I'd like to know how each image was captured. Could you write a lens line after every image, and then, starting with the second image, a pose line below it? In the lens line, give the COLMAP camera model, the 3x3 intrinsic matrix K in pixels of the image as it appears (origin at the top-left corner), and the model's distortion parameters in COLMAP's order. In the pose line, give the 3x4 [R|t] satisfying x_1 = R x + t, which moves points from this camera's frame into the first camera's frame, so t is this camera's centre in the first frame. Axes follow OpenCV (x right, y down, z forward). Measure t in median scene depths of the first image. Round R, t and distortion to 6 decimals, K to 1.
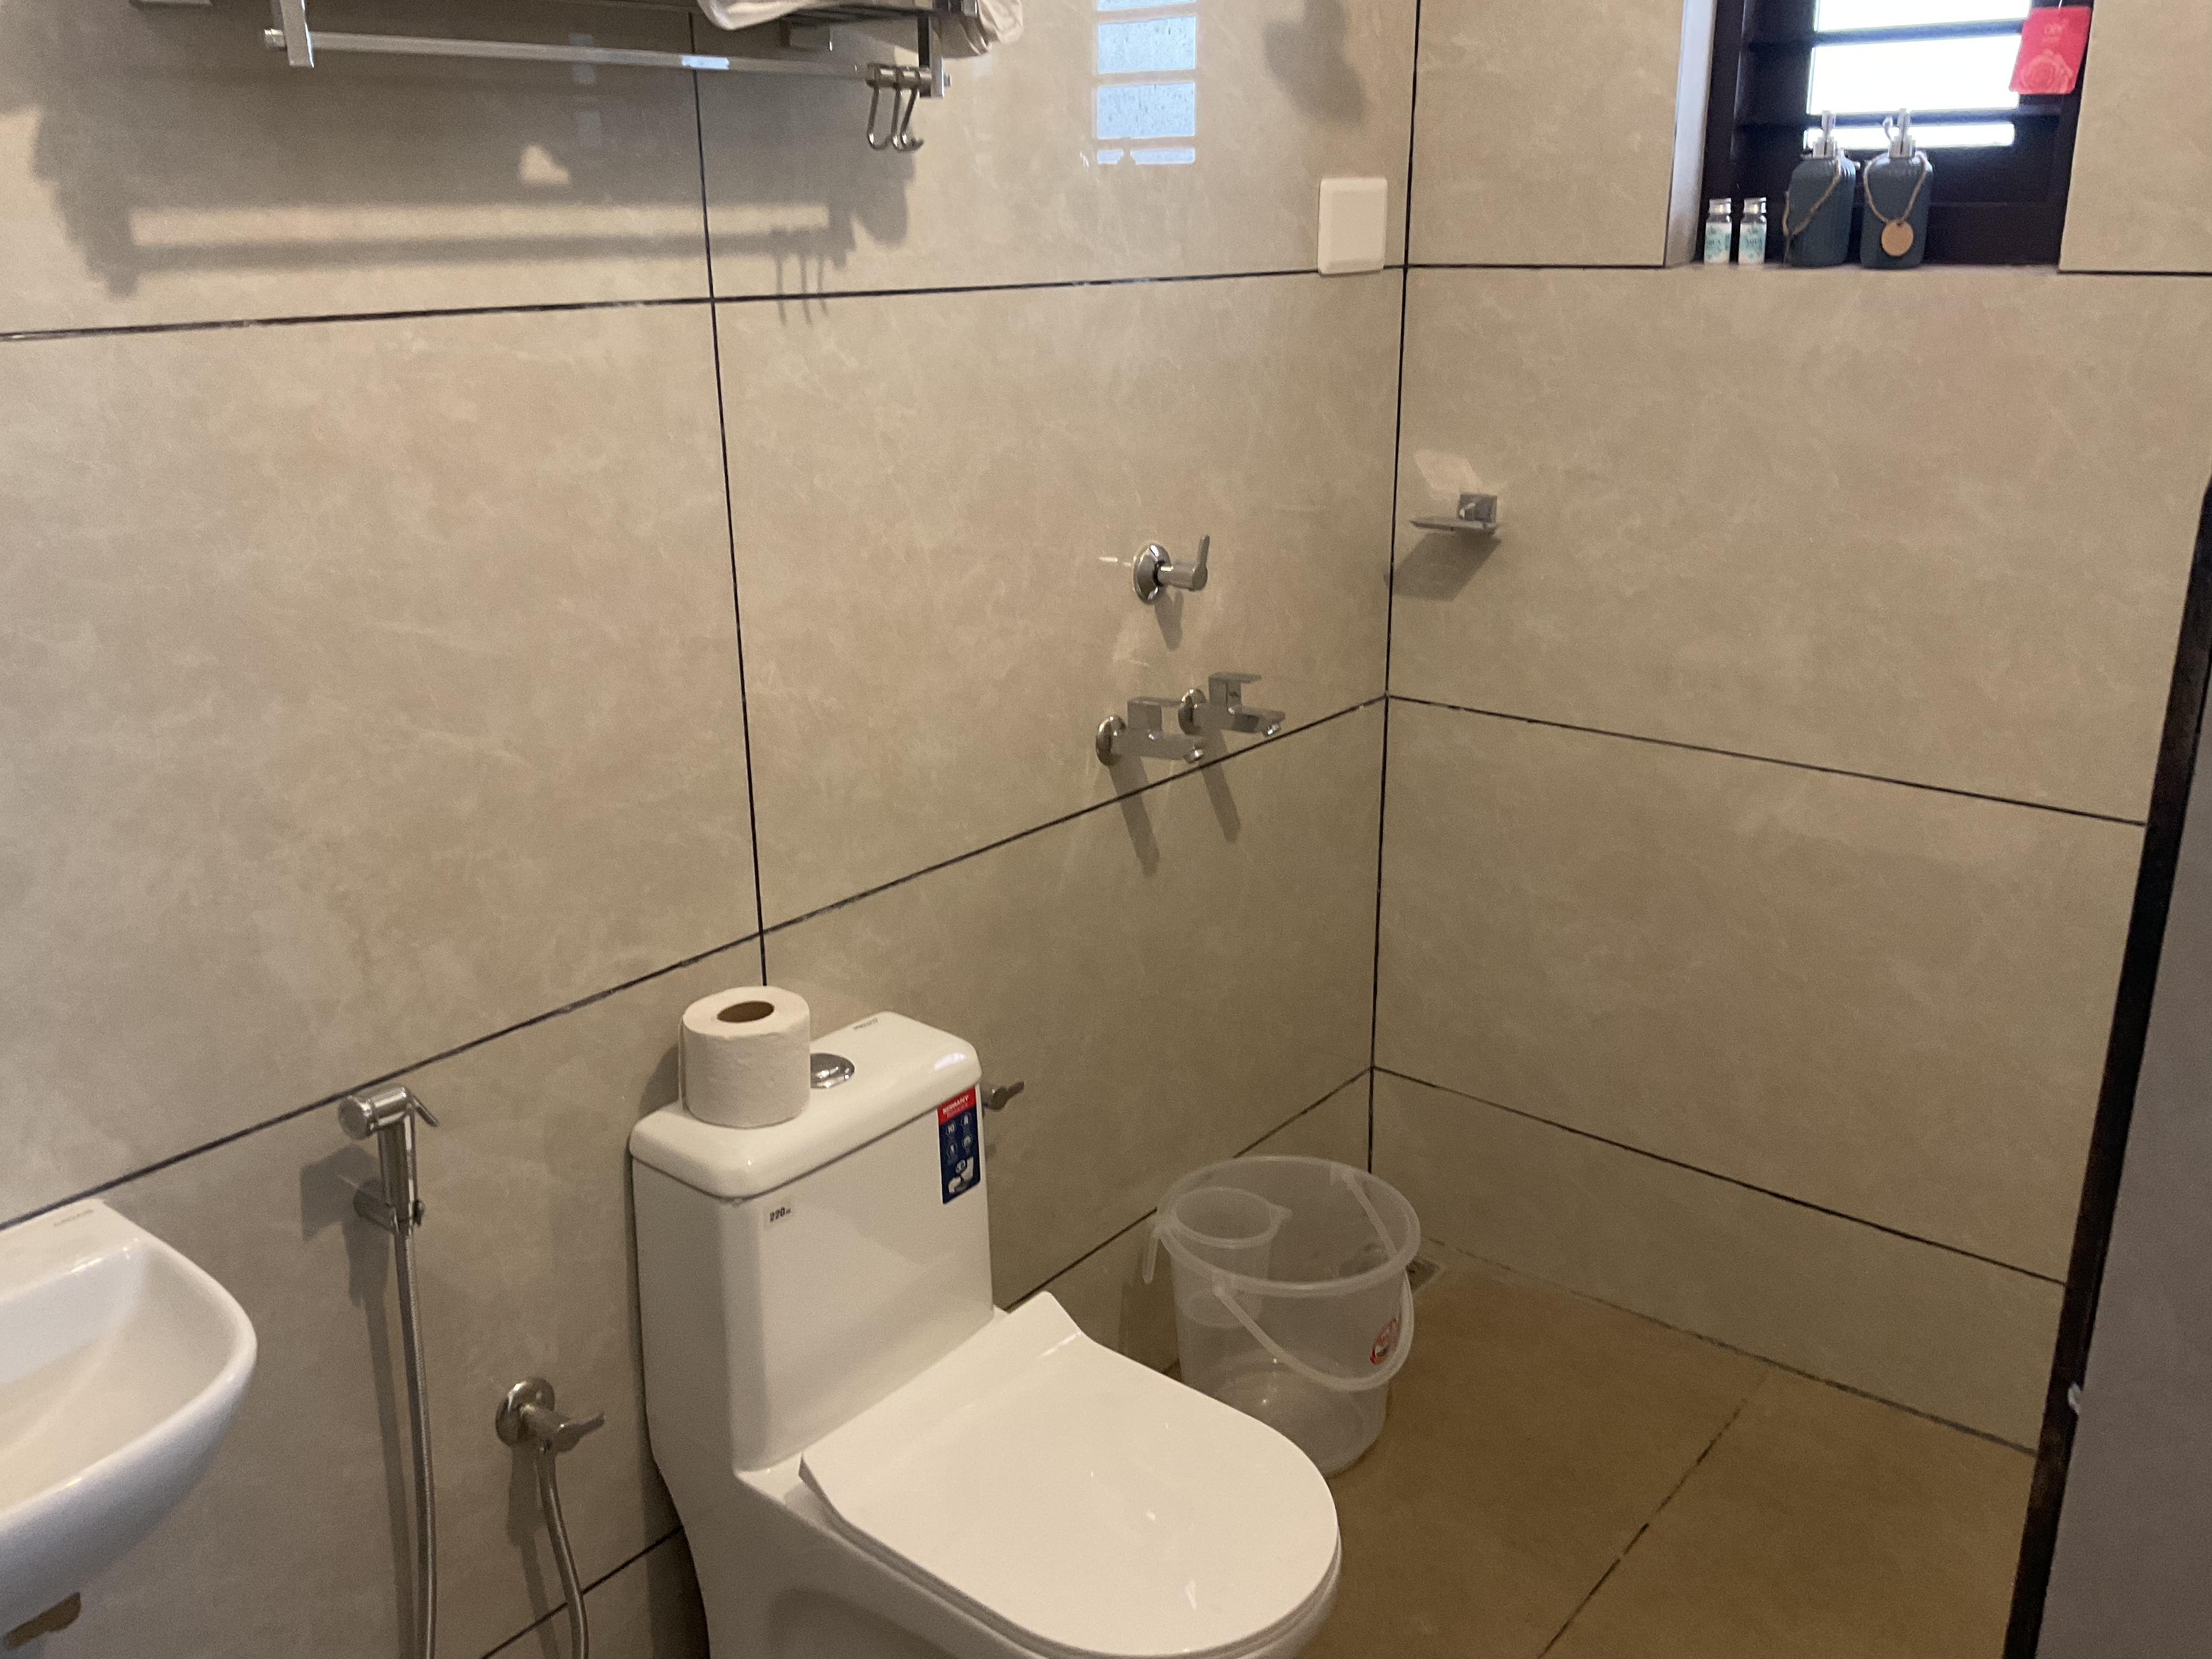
lens RADIAL K [[1832.2, 0, 1106.0], [0, 1832.2, 829.5], [0, 0, 1]] dist [0.070683, -0.214208]
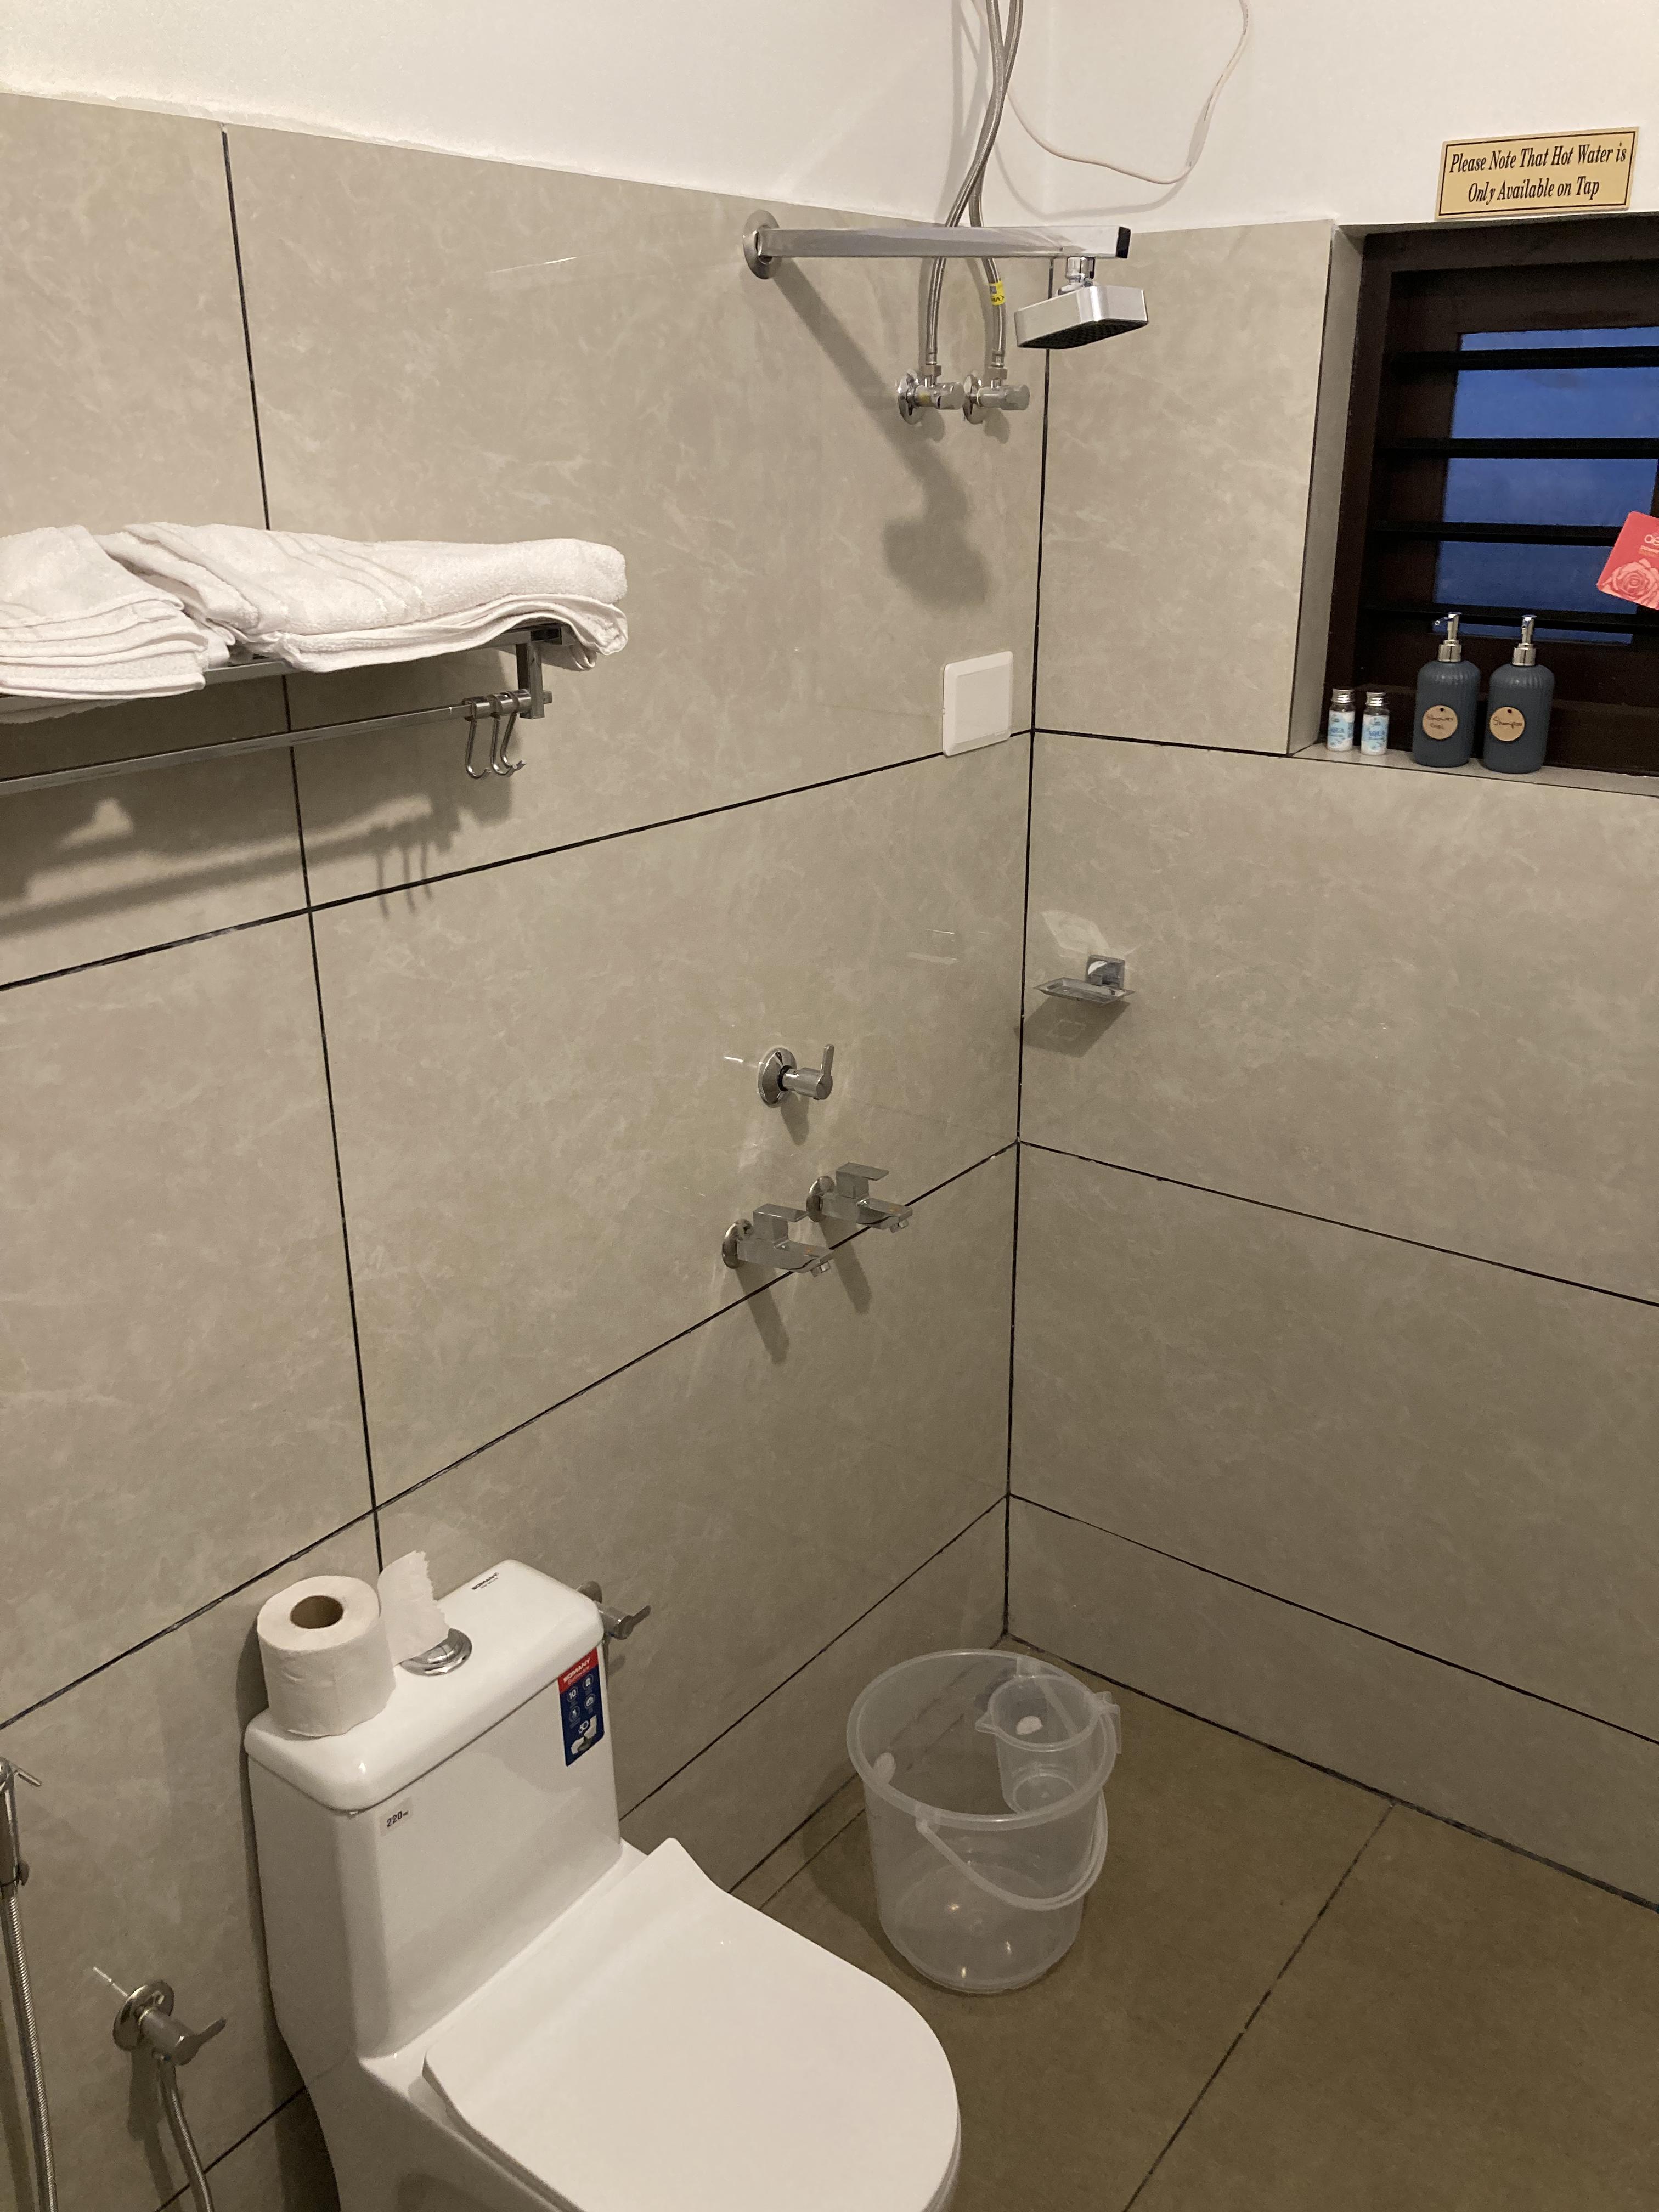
lens RADIAL K [[1809.8, 0, 829.5], [0, 1809.8, 1106.0], [0, 0, 1]] dist [0.038529, -0.254782]
pose [[0.999261, -0.008920, 0.037400, 0.018602], [0.008077, 0.999711, 0.022643, -0.161464], [-0.037591, -0.022324, 0.999044, 0.026480]]
